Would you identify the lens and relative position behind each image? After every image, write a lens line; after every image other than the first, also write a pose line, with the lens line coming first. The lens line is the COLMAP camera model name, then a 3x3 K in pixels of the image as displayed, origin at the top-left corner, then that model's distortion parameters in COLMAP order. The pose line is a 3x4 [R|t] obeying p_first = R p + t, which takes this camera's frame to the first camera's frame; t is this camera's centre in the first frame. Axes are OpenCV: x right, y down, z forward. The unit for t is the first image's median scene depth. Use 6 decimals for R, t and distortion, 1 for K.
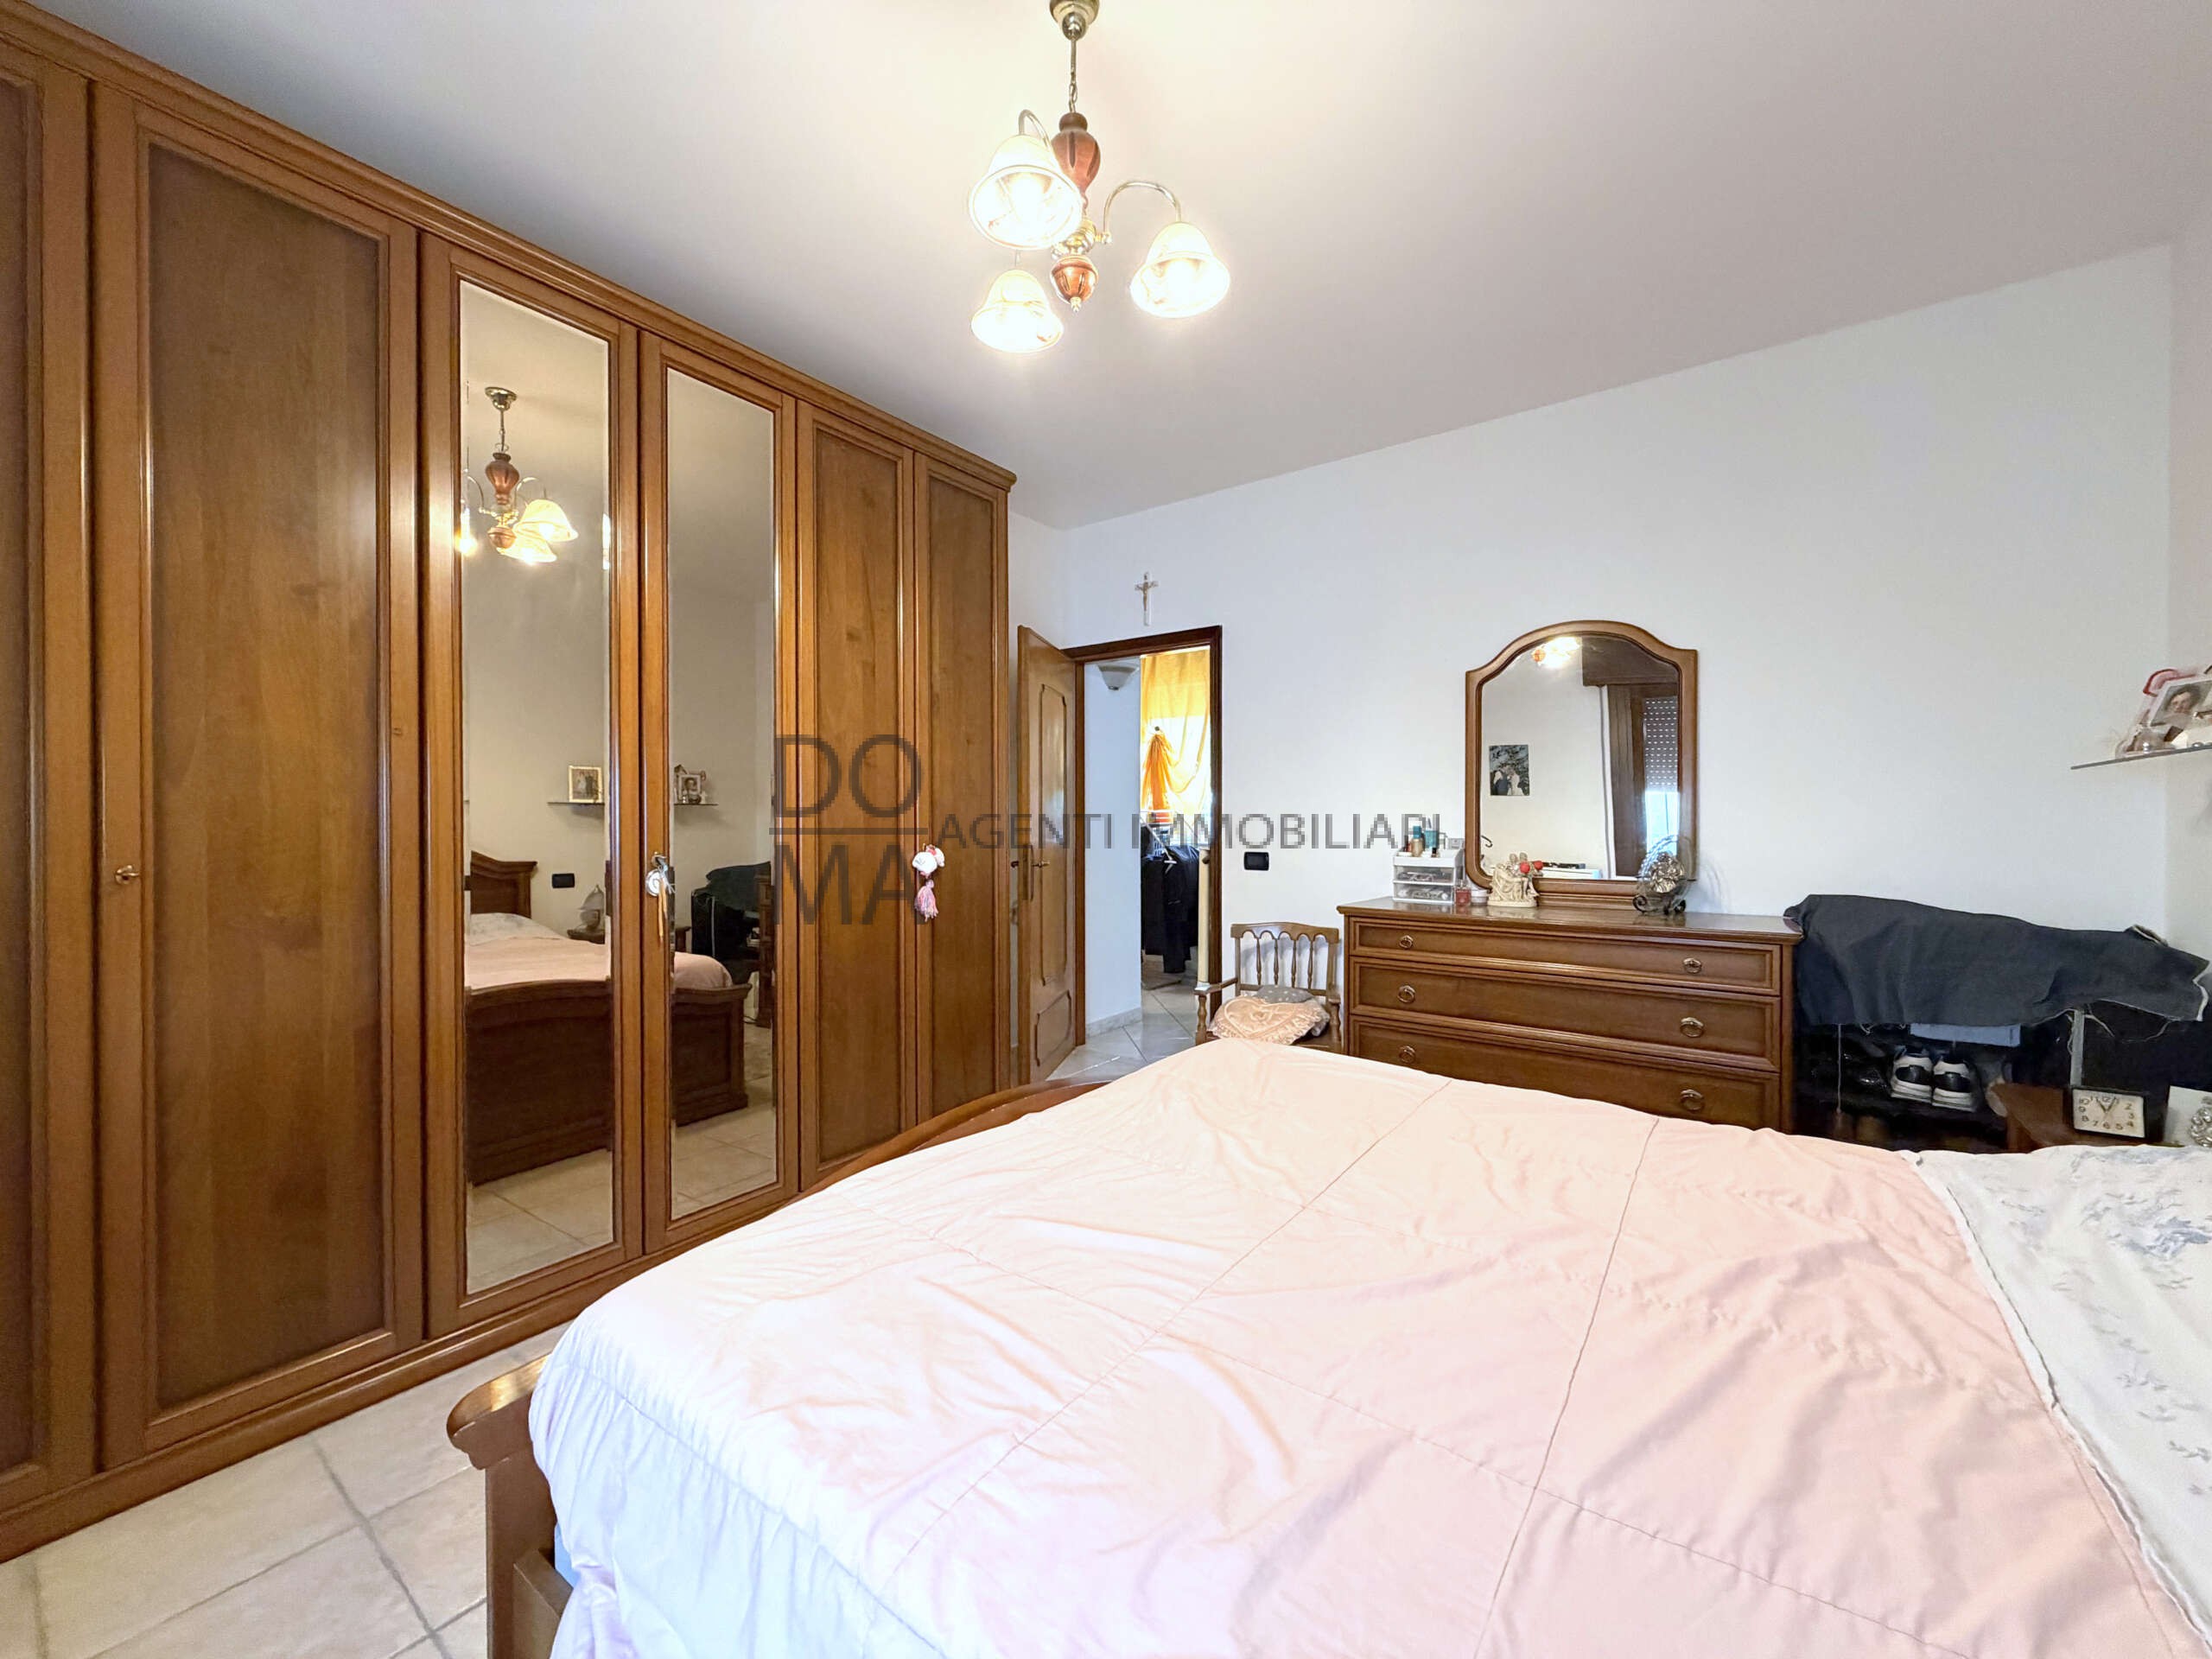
lens RADIAL K [[876.2, 0, 1091.2], [0, 876.2, 828.9], [0, 0, 1]] dist [-0.001101, -0.000002]
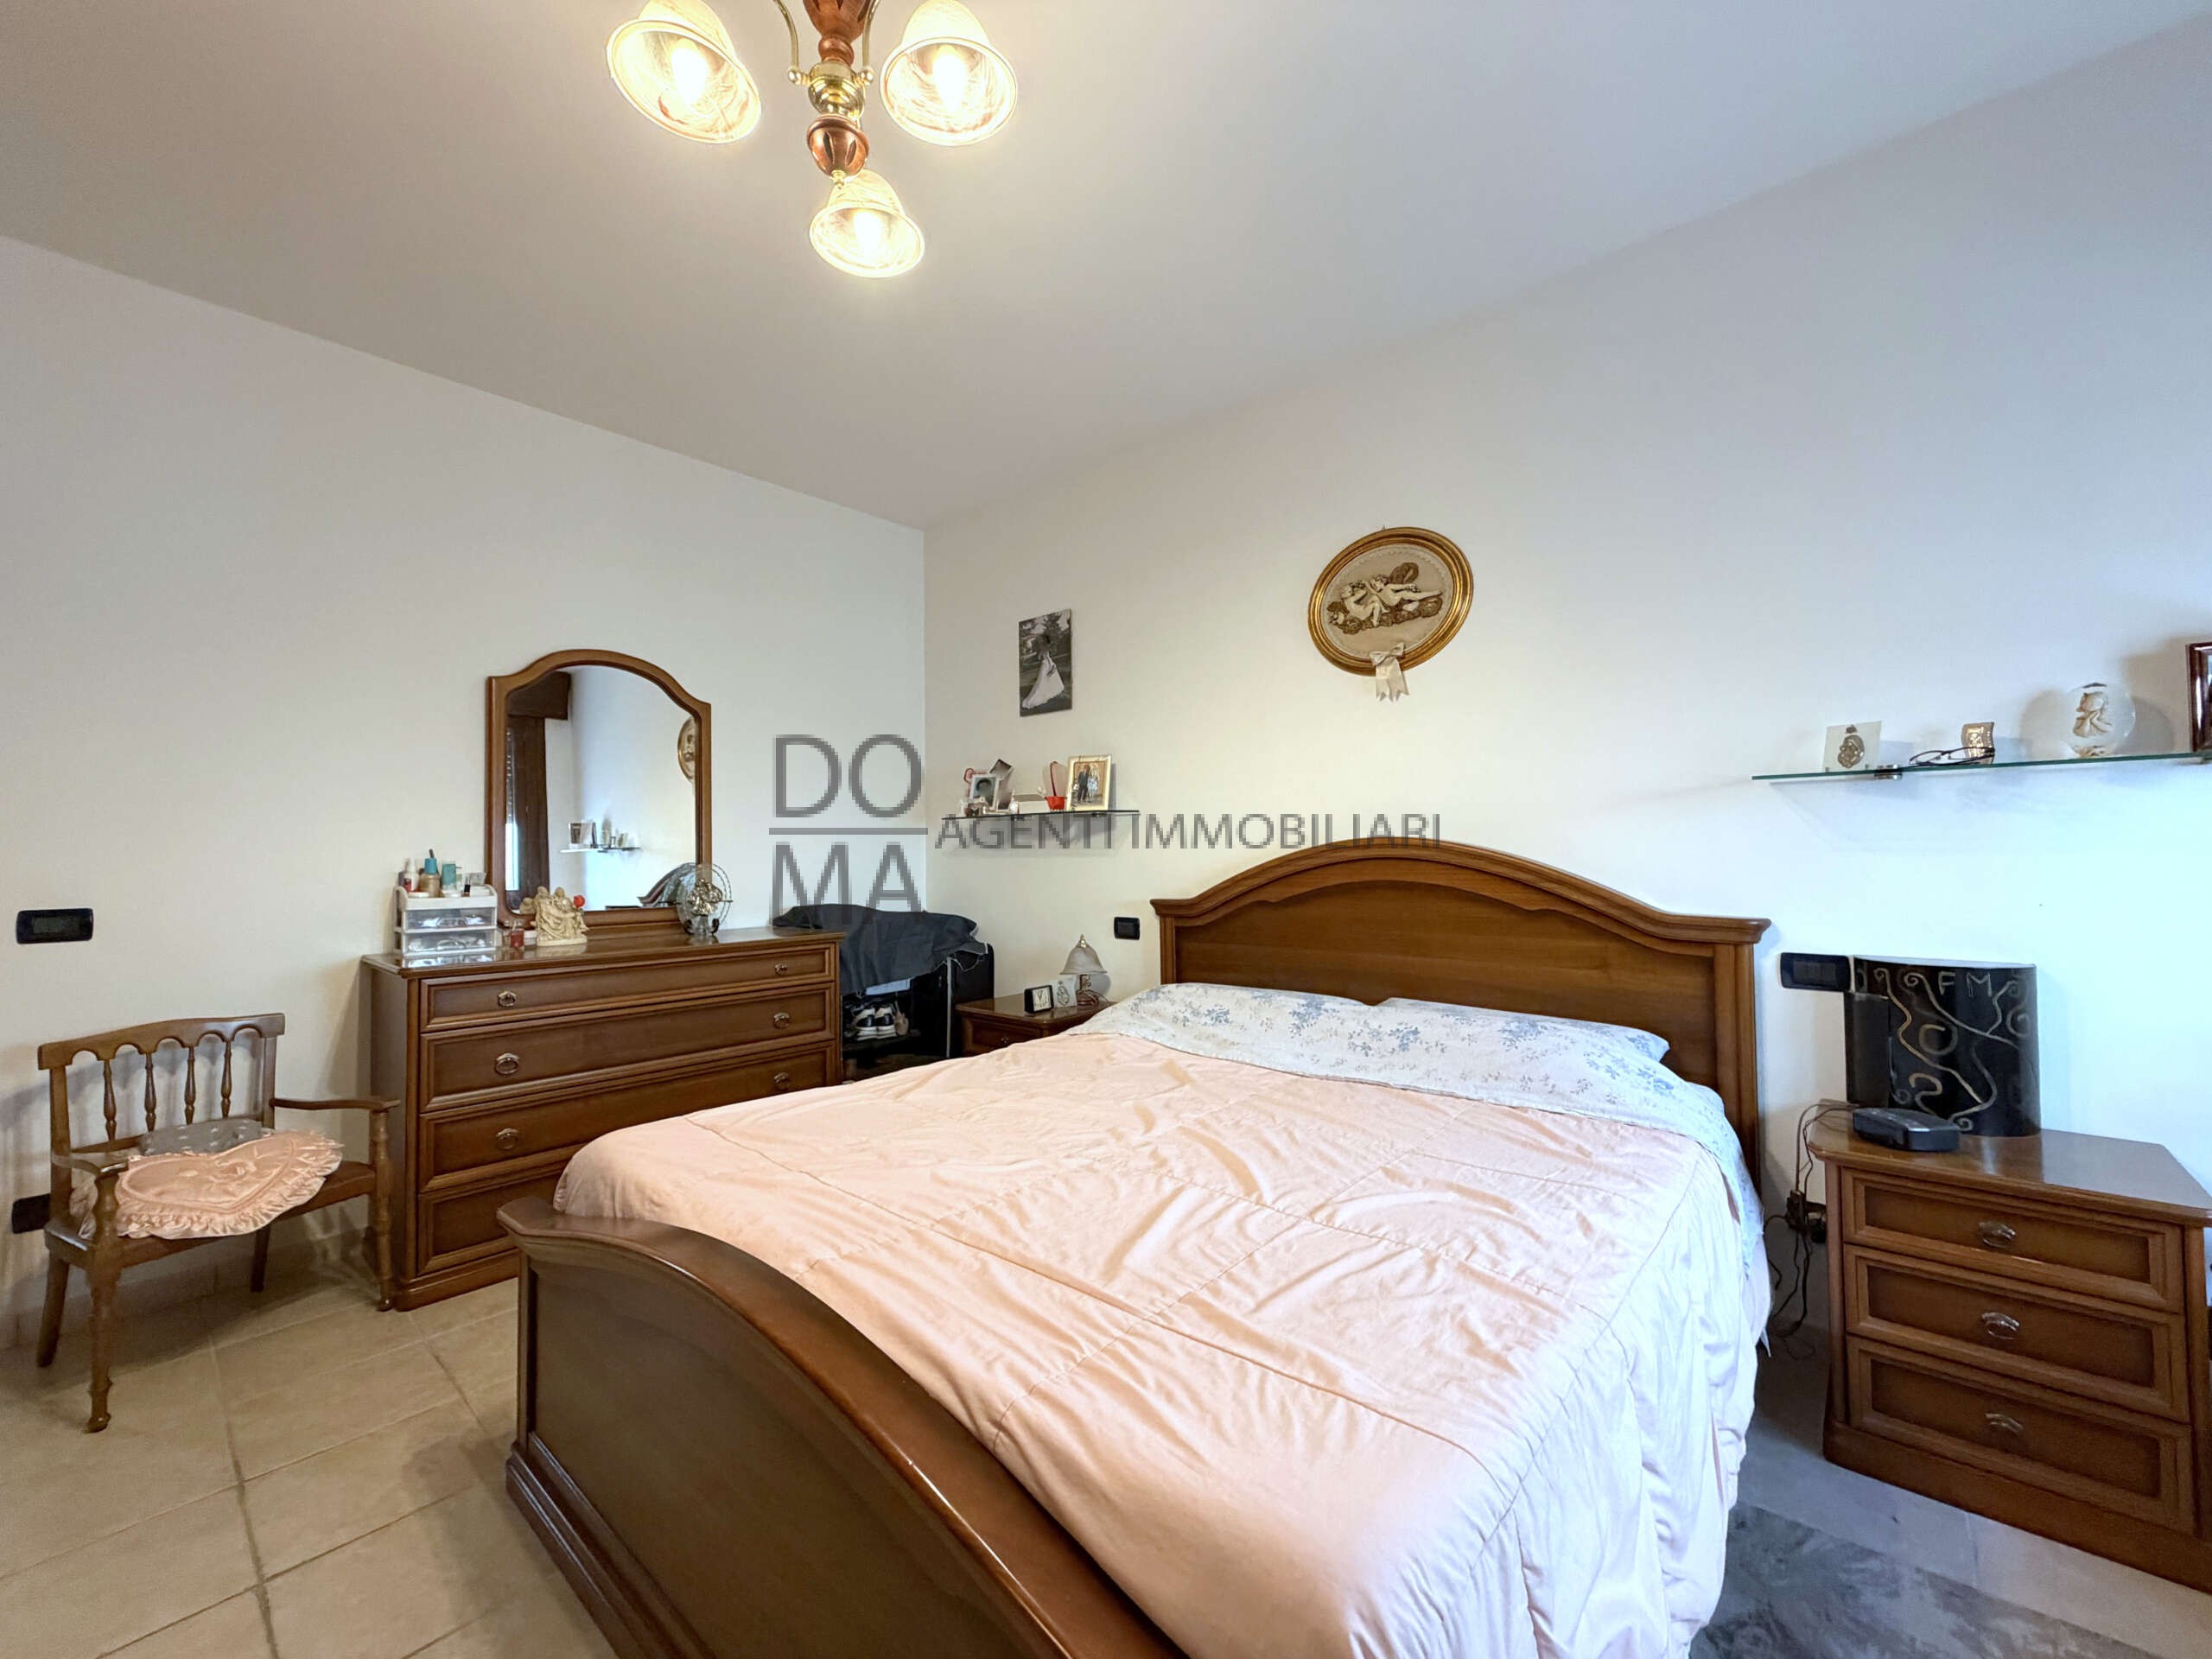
lens RADIAL K [[876.2, 0, 1091.2], [0, 876.2, 828.9], [0, 0, 1]] dist [-0.001101, -0.000002]
pose [[0.081207, 0.033010, 0.996150, -0.524617], [0.018936, 0.999220, -0.034655, 0.011932], [-0.996517, 0.021677, 0.080519, 0.491850]]
